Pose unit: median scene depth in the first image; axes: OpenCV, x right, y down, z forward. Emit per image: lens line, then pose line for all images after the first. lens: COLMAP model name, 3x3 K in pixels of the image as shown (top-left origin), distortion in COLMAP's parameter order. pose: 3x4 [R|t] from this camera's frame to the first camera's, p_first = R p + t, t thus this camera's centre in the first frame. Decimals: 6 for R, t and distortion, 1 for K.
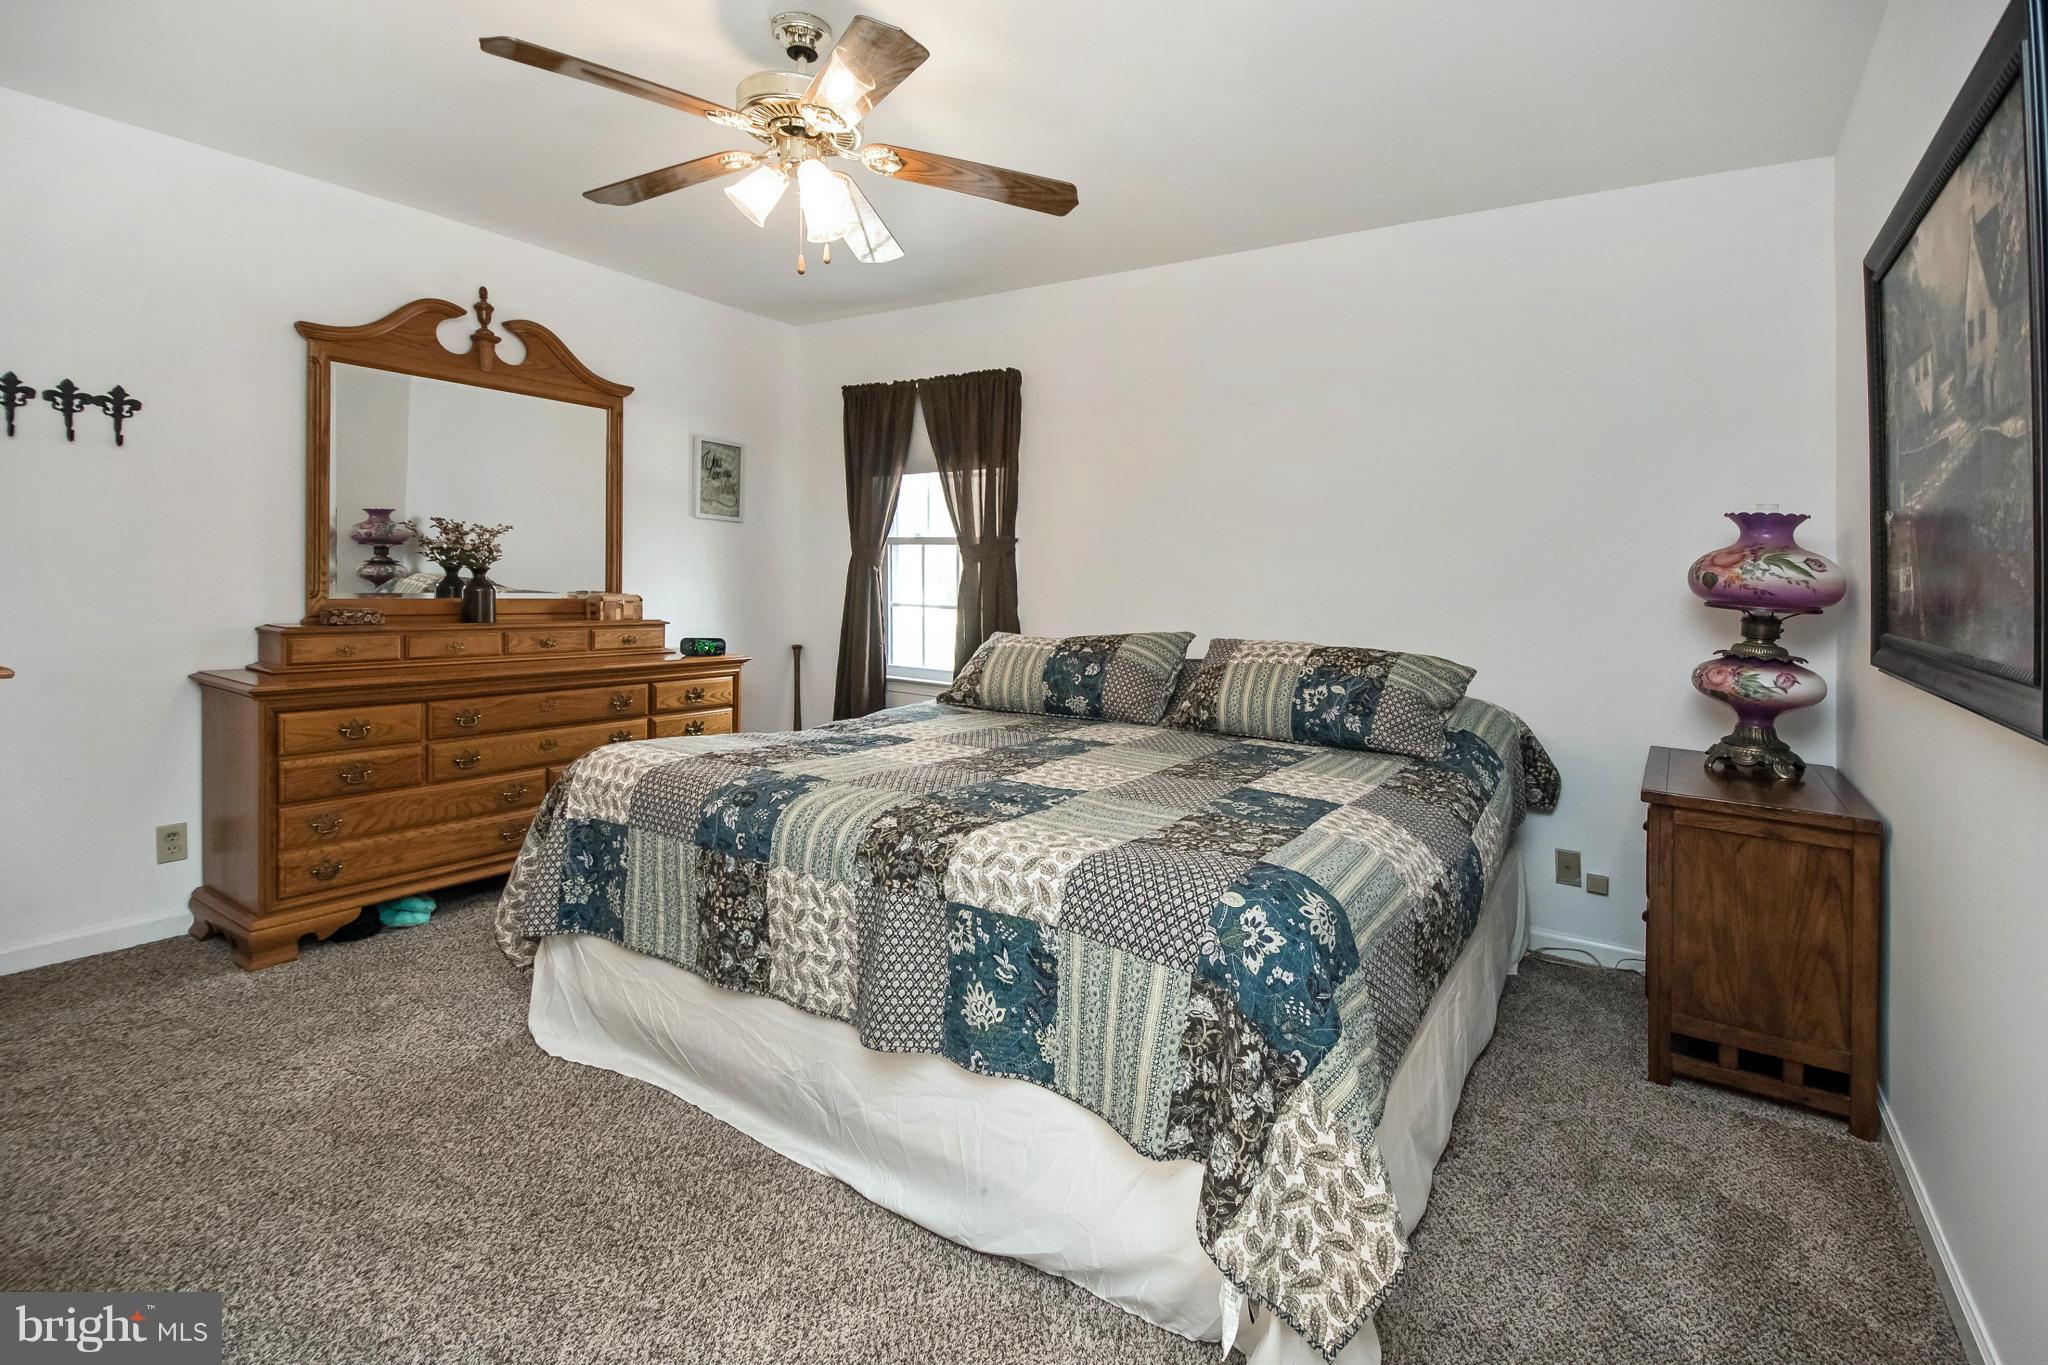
lens RADIAL K [[937.3, 0, 1024.1], [0, 937.3, 601.9], [0, 0, 1]] dist [0.017806, 0.000014]
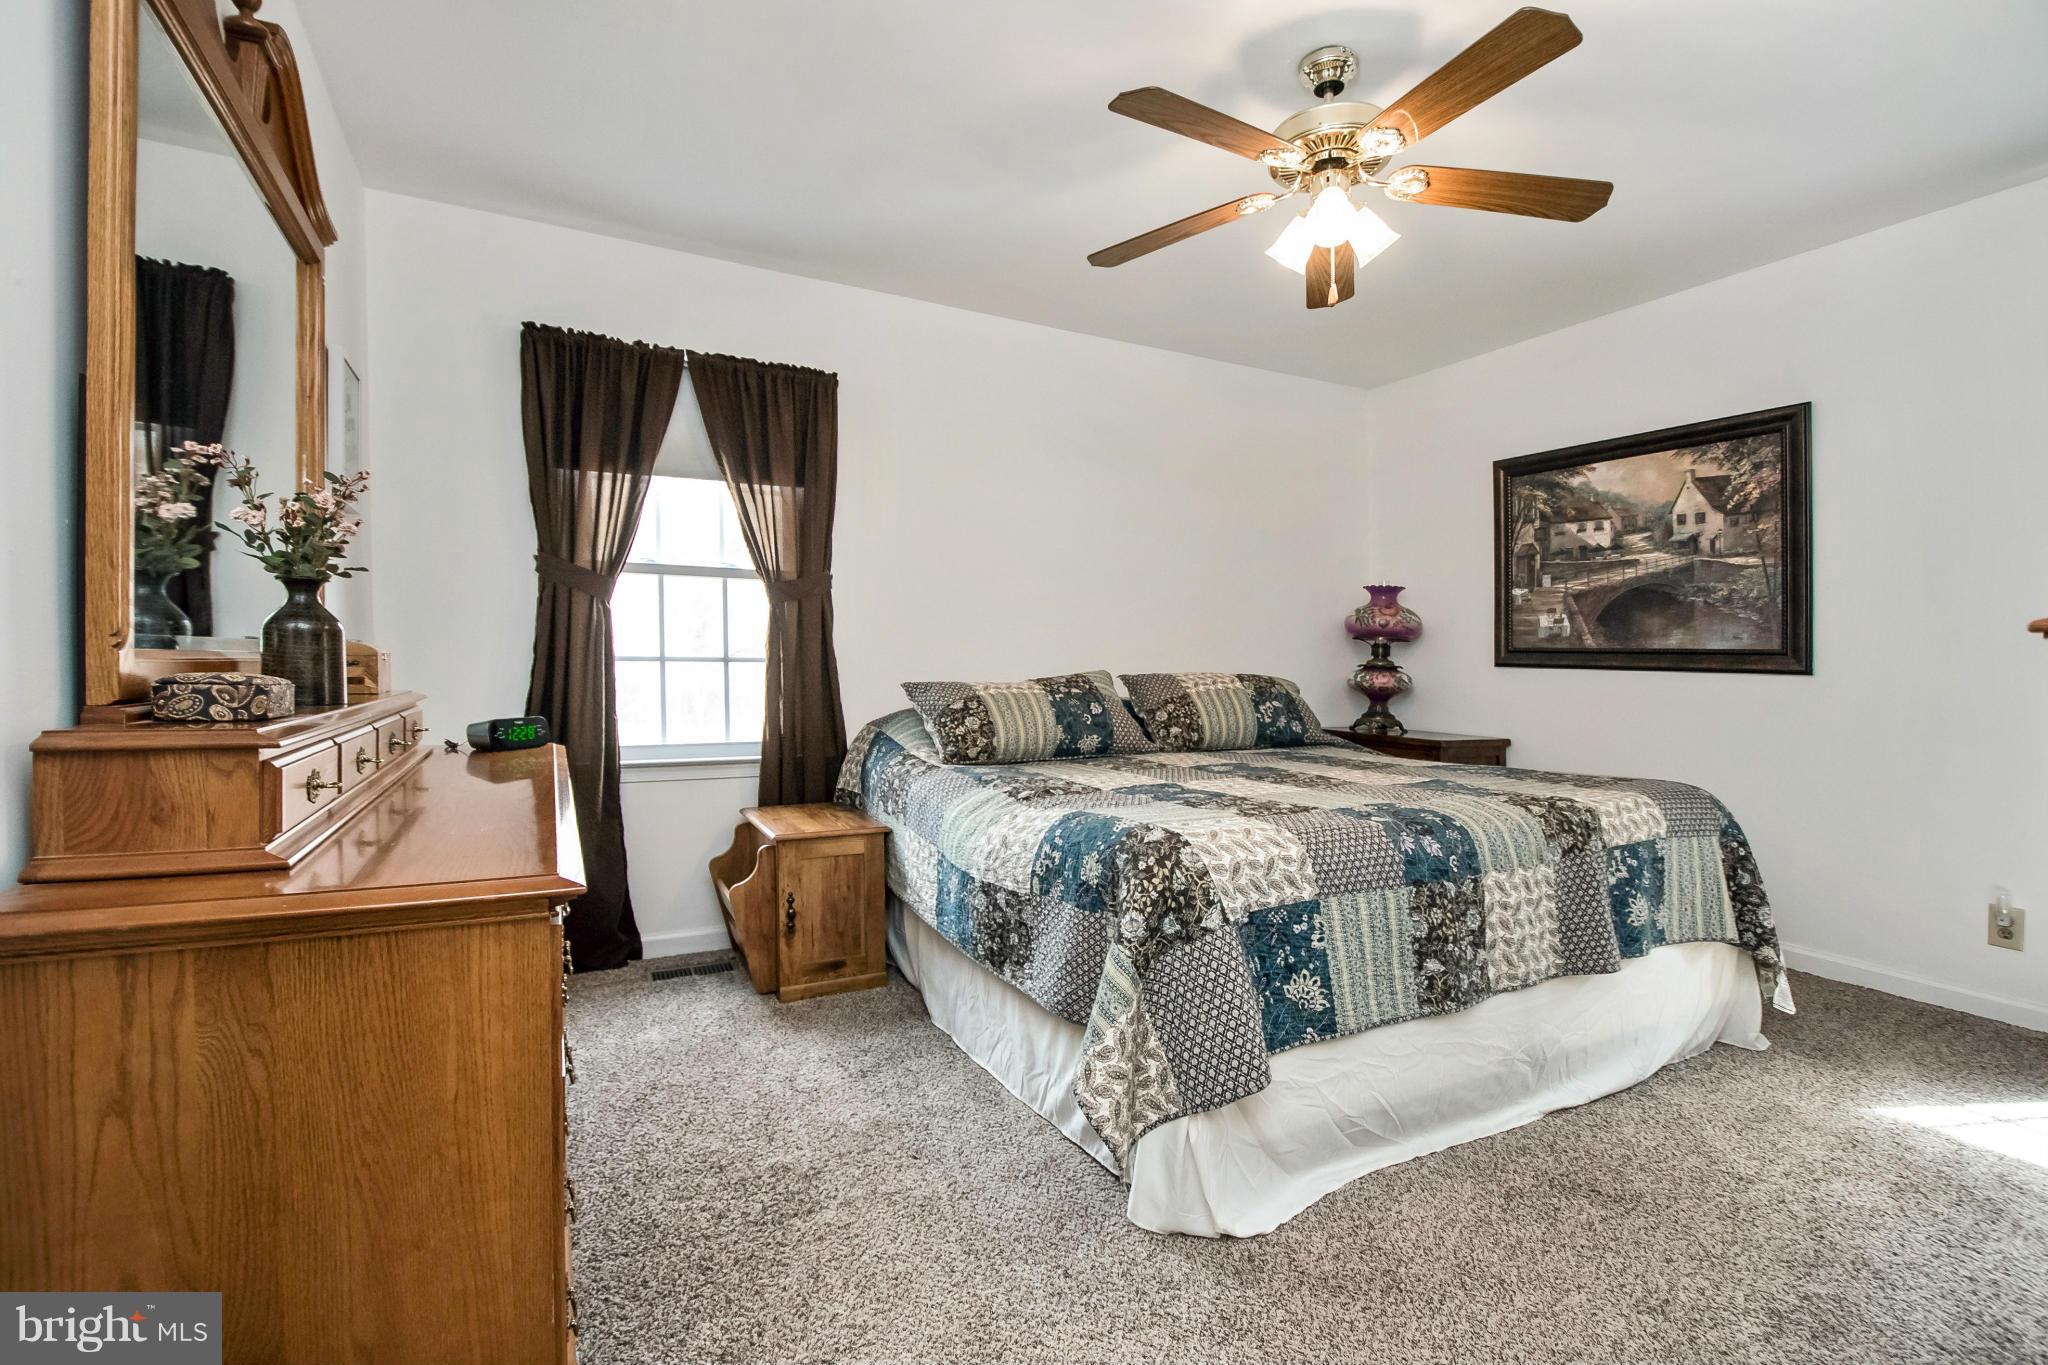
lens RADIAL K [[969.9, 0, 1027.0], [0, 969.9, 665.3], [0, 0, 1]] dist [0.007001, -0.000154]
pose [[0.478655, -0.026273, 0.877610, -1.299870], [0.026239, 0.999534, 0.015612, 0.009870], [-0.877611, 0.015554, 0.479121, 0.810416]]
